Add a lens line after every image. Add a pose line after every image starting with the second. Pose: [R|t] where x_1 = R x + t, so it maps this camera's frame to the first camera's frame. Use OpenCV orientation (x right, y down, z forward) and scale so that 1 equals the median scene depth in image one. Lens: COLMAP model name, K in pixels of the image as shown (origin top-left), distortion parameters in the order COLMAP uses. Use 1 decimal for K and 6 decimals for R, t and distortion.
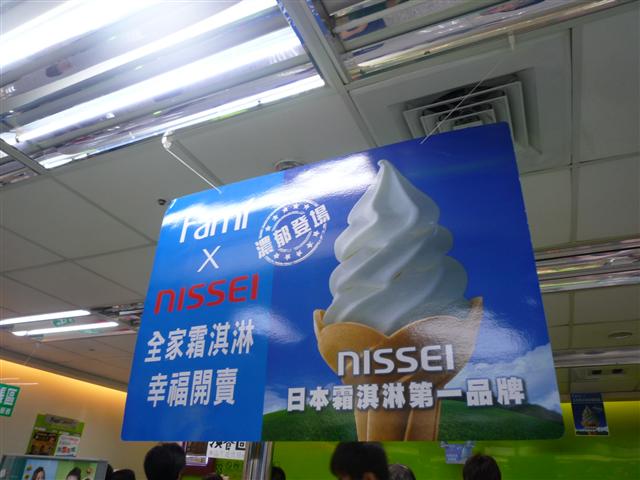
lens RADIAL K [[463.4, 0, 323.1], [0, 463.4, 240.4], [0, 0, 1]] dist [-0.046063, 0.001910]
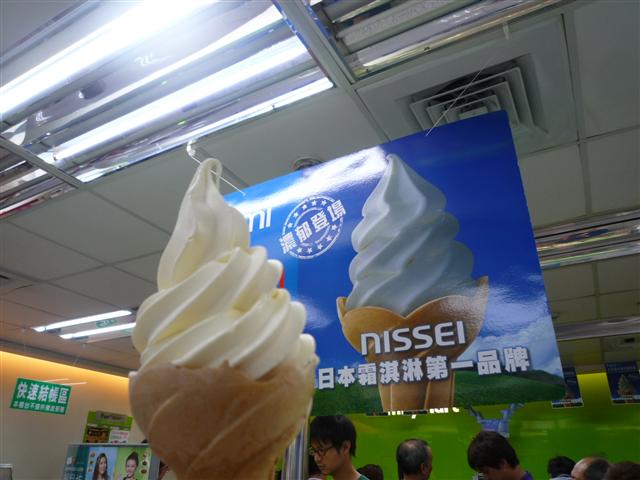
lens RADIAL K [[463.4, 0, 323.1], [0, 463.4, 238.6], [0, 0, 1]] dist [-0.046063, 0.001910]
pose [[0.995836, -0.070875, -0.057332, 0.019412], [0.072327, 0.997101, 0.023650, -0.015310], [0.055489, -0.027698, 0.998075, -0.086524]]
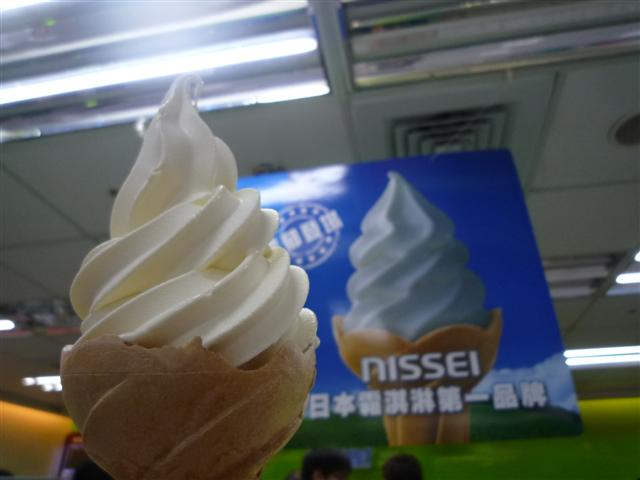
lens RADIAL K [[463.4, 0, 319.9], [0, 463.4, 238.6], [0, 0, 1]] dist [-0.046063, 0.001910]
pose [[0.972500, 0.065731, 0.223436, -0.253213], [-0.061237, 0.997758, -0.026990, 0.011595], [-0.224710, 0.012565, 0.974345, 0.029483]]
